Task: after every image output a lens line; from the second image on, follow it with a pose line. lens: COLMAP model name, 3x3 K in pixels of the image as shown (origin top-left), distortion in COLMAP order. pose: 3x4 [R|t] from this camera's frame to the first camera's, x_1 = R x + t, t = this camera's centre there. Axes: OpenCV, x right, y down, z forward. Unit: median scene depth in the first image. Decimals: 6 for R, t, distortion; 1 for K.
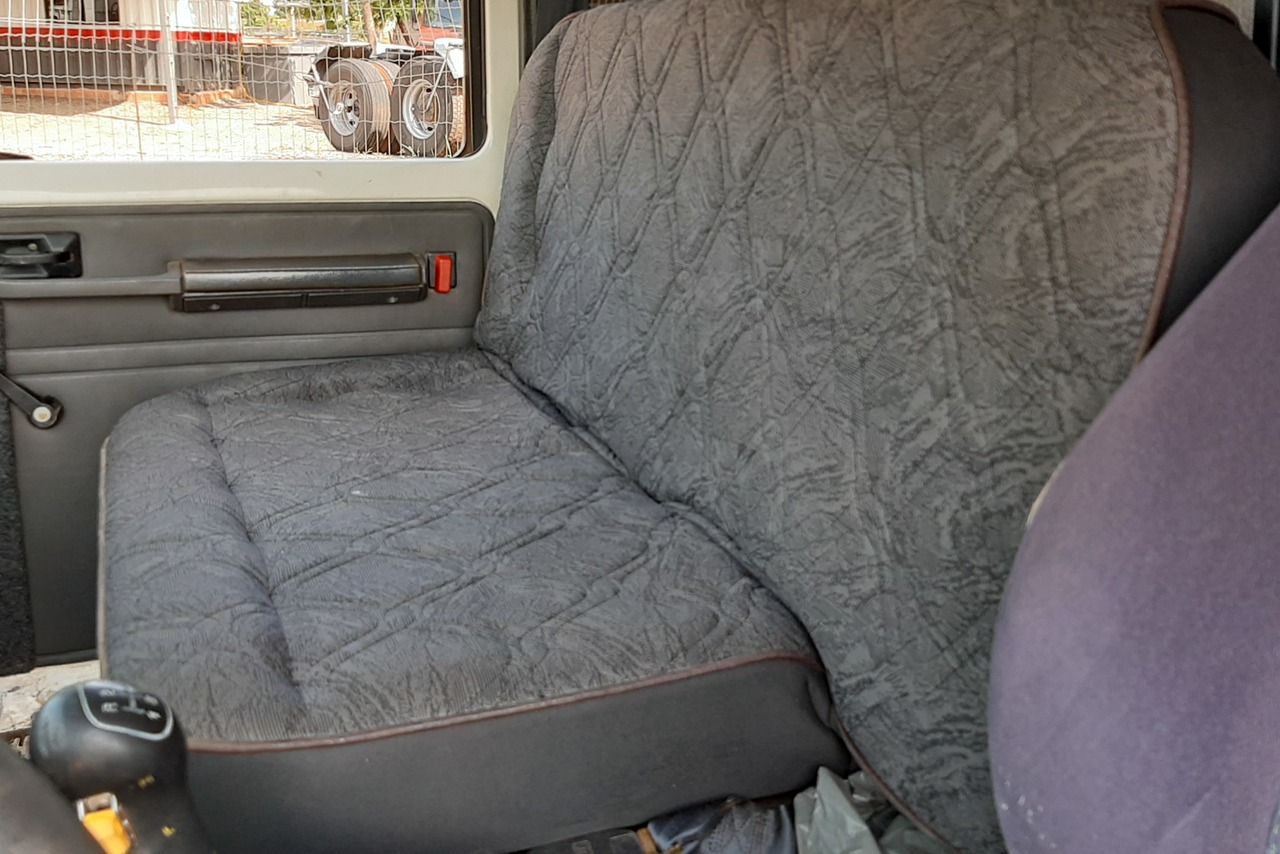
lens RADIAL K [[1365.8, 0, 640.0], [0, 1365.8, 427.0], [0, 0, 1]] dist [0.169808, -0.455951]
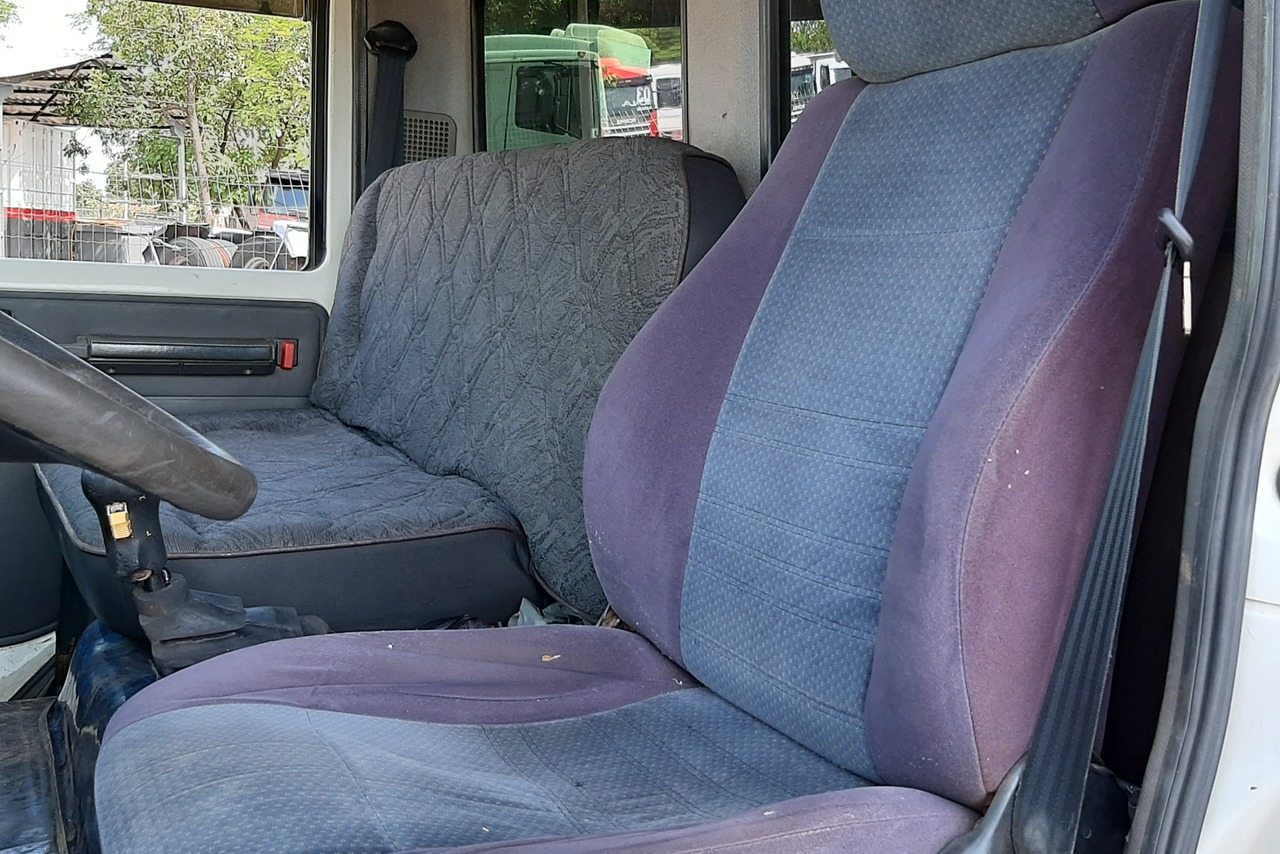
lens RADIAL K [[1365.8, 0, 640.0], [0, 1365.8, 427.0], [0, 0, 1]] dist [0.169808, -0.455951]
pose [[0.992607, 0.017407, 0.120118, 0.054307], [-0.000908, 0.990699, -0.136072, 0.209994], [-0.121370, 0.134957, 0.983390, -0.521075]]
